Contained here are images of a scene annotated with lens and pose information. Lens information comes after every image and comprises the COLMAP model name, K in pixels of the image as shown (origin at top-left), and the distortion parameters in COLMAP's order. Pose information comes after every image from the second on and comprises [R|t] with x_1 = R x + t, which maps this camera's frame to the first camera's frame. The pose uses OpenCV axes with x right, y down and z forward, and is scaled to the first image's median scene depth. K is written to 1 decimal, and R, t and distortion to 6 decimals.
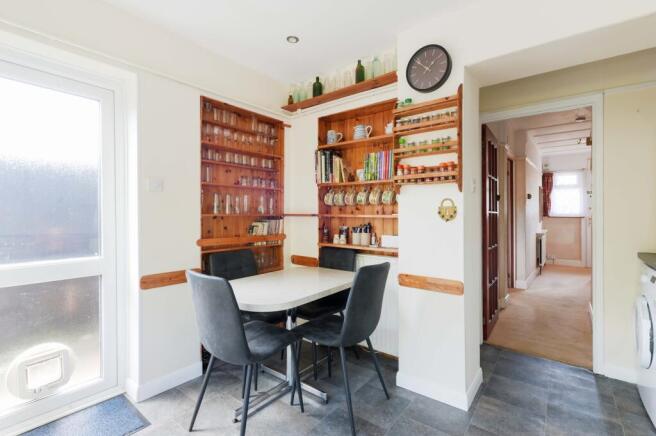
lens RADIAL K [[299.0, 0, 323.1], [0, 299.0, 216.0], [0, 0, 1]] dist [0.005778, -0.000309]
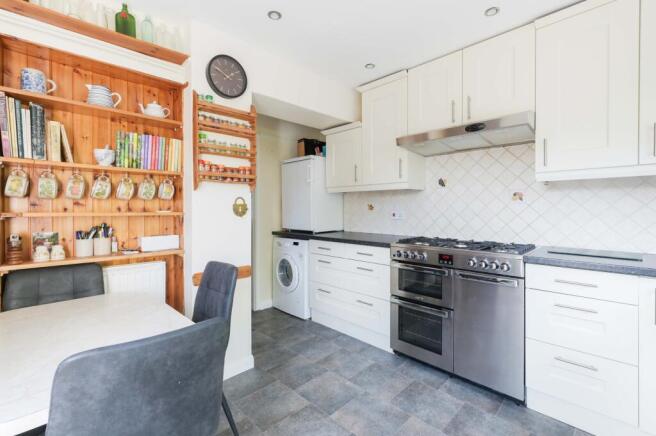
lens RADIAL K [[299.0, 0, 324.4], [0, 299.0, 211.2], [0, 0, 1]] dist [0.005778, -0.000309]
pose [[0.125100, -0.010859, 0.992085, -0.668155], [0.013265, 0.999869, 0.009271, -0.009323], [-0.992055, 0.012000, 0.125228, 0.503153]]
